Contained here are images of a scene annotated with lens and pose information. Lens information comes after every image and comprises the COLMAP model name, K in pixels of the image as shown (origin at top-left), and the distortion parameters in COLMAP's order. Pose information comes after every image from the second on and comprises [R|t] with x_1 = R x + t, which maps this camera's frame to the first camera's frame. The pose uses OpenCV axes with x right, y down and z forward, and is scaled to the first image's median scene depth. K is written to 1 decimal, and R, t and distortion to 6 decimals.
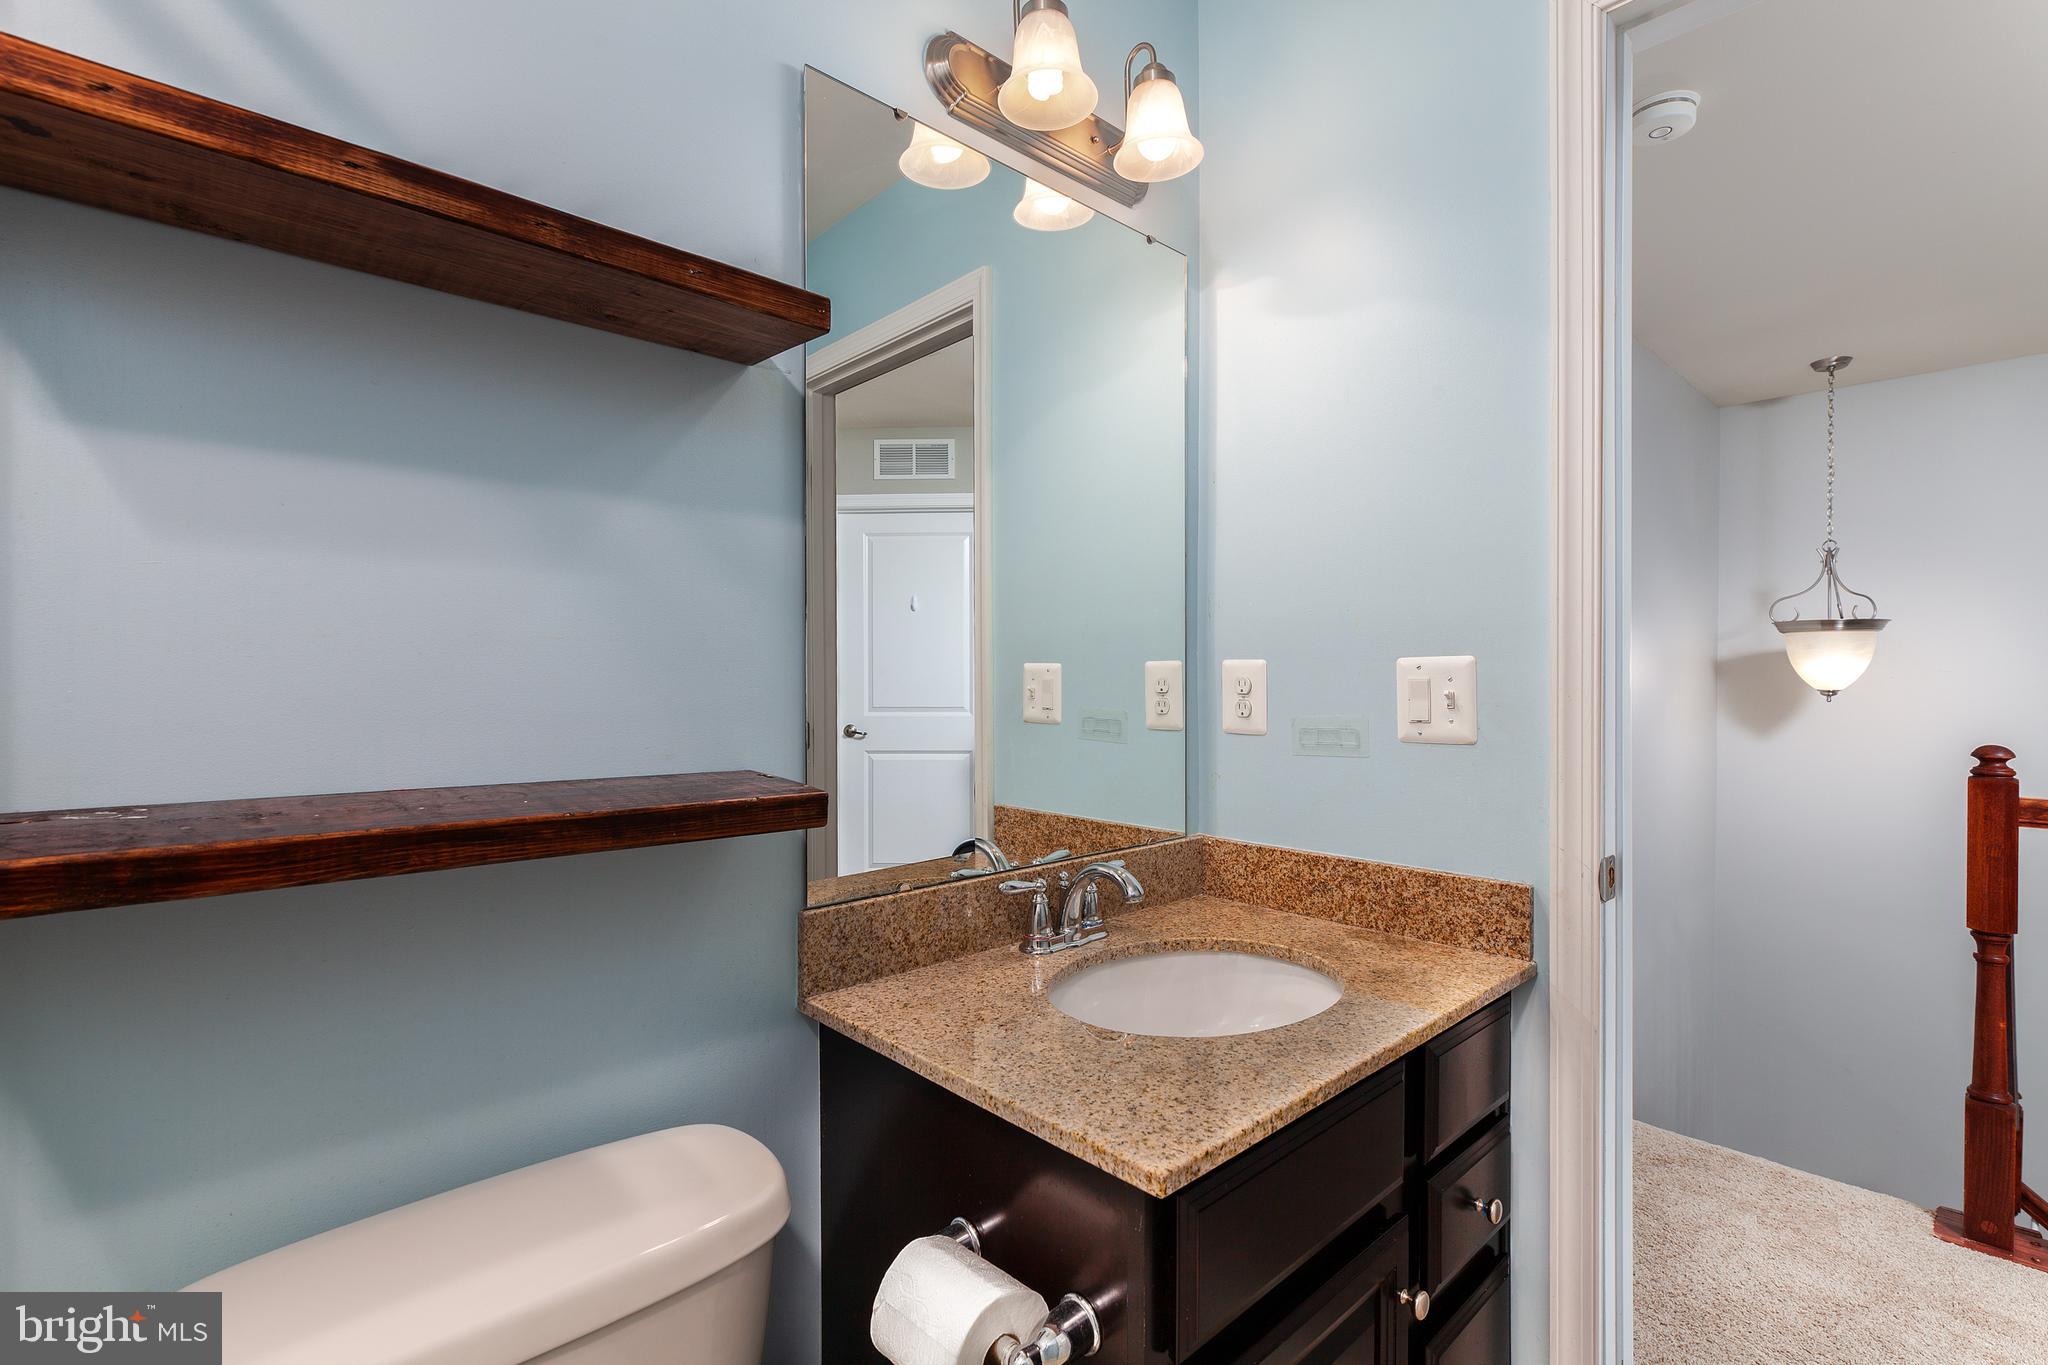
lens RADIAL K [[938.0, 0, 1042.6], [0, 938.0, 685.0], [0, 0, 1]] dist [0.000407, 0.000149]
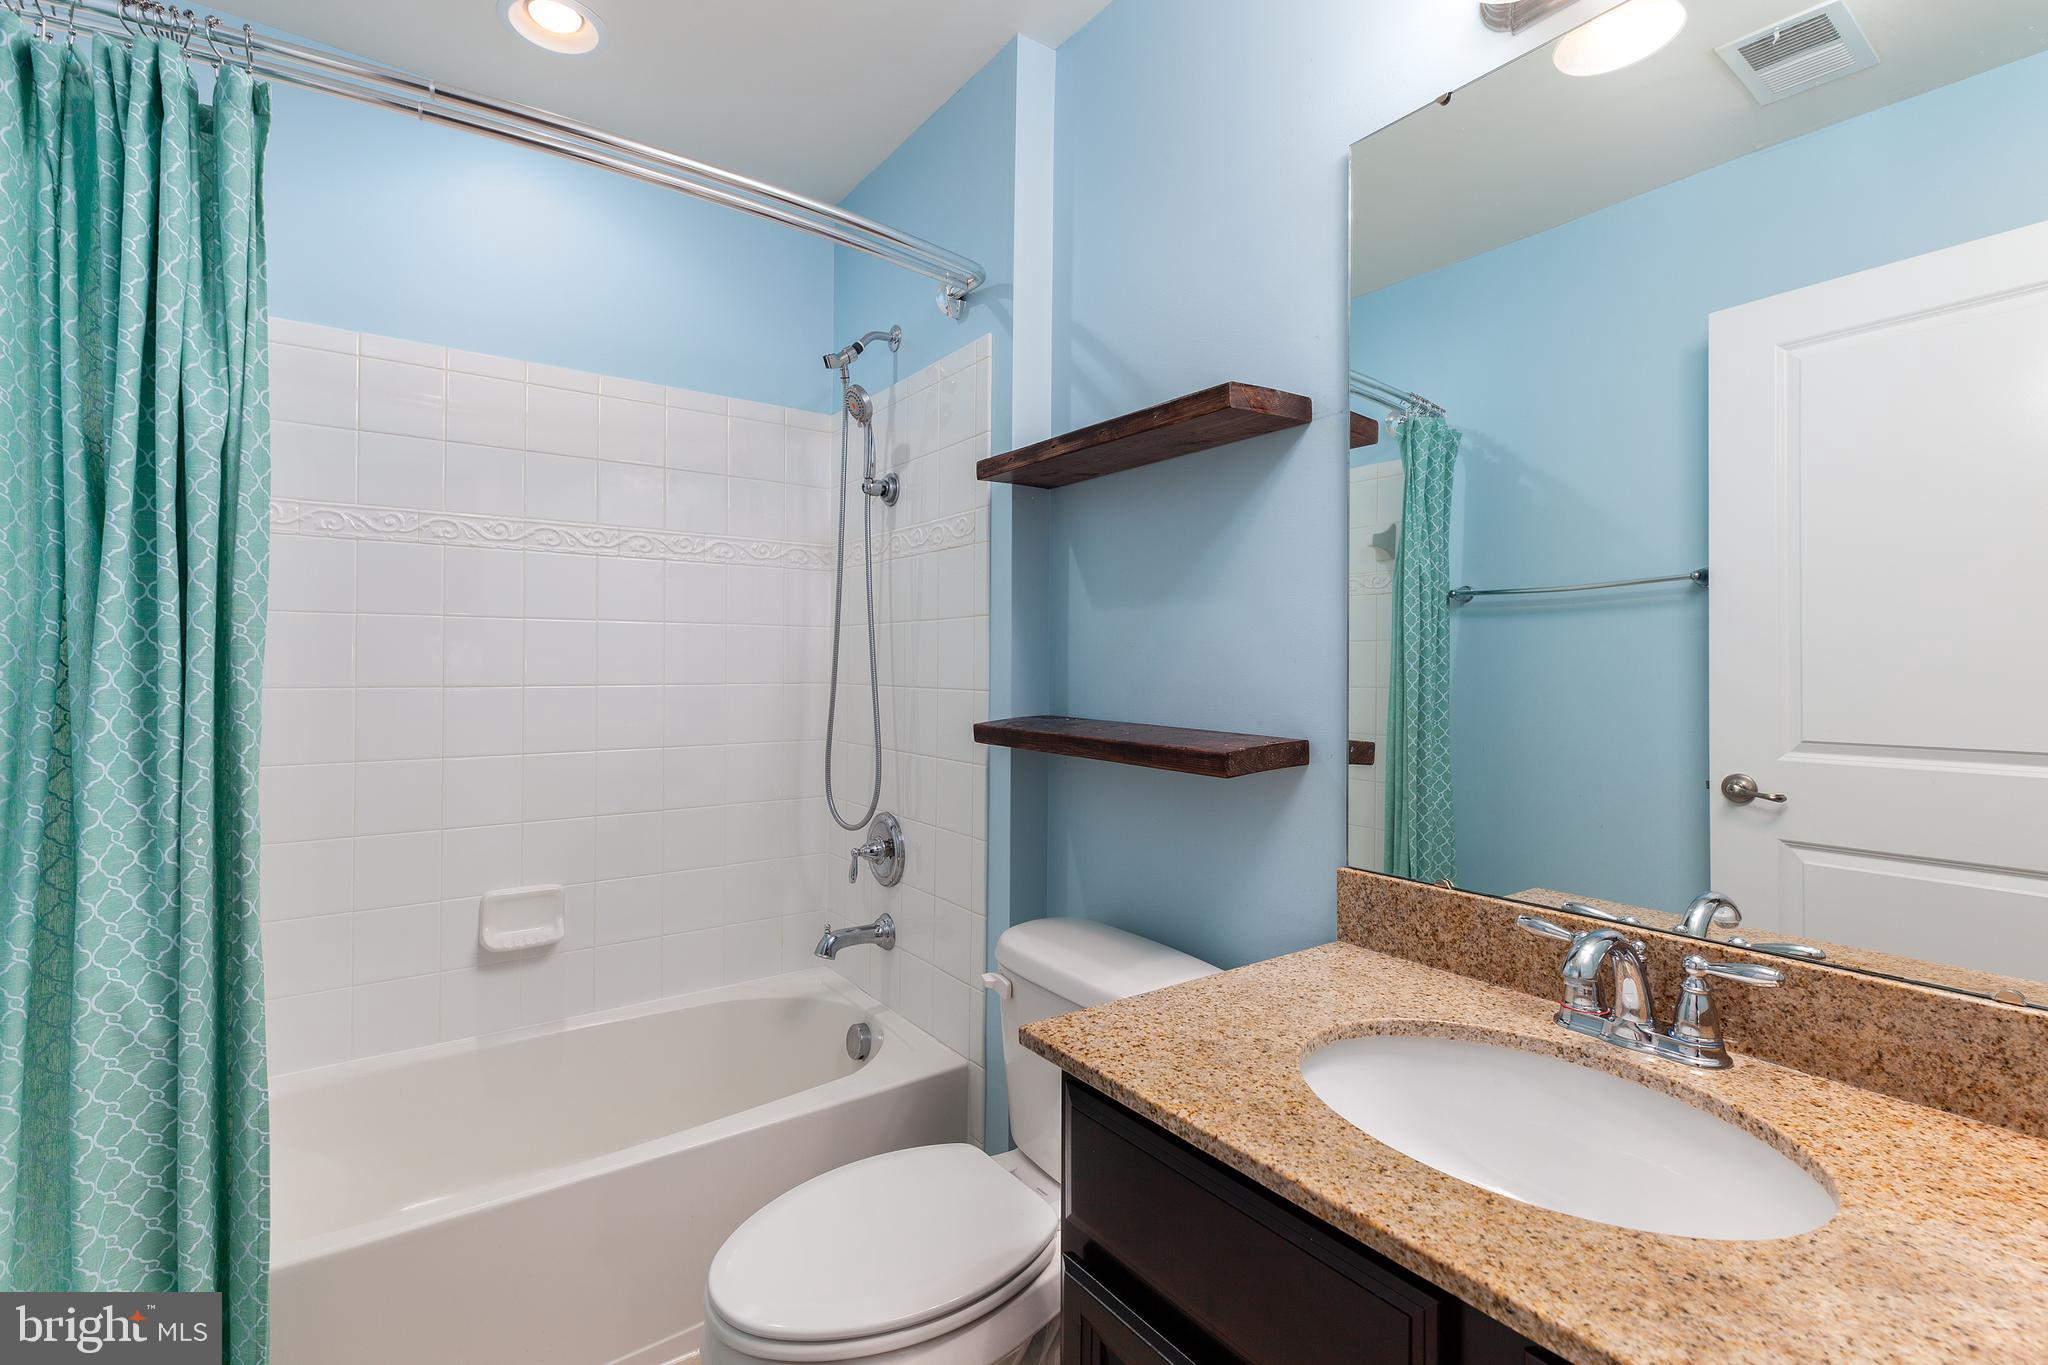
lens RADIAL K [[938.0, 0, 1042.4], [0, 938.0, 672.1], [0, 0, 1]] dist [0.000407, 0.000149]
pose [[-0.128812, 0.001777, -0.991667, 0.946589], [-0.015785, 0.999868, 0.003842, -0.001457], [0.991543, 0.016149, -0.128767, 0.766858]]
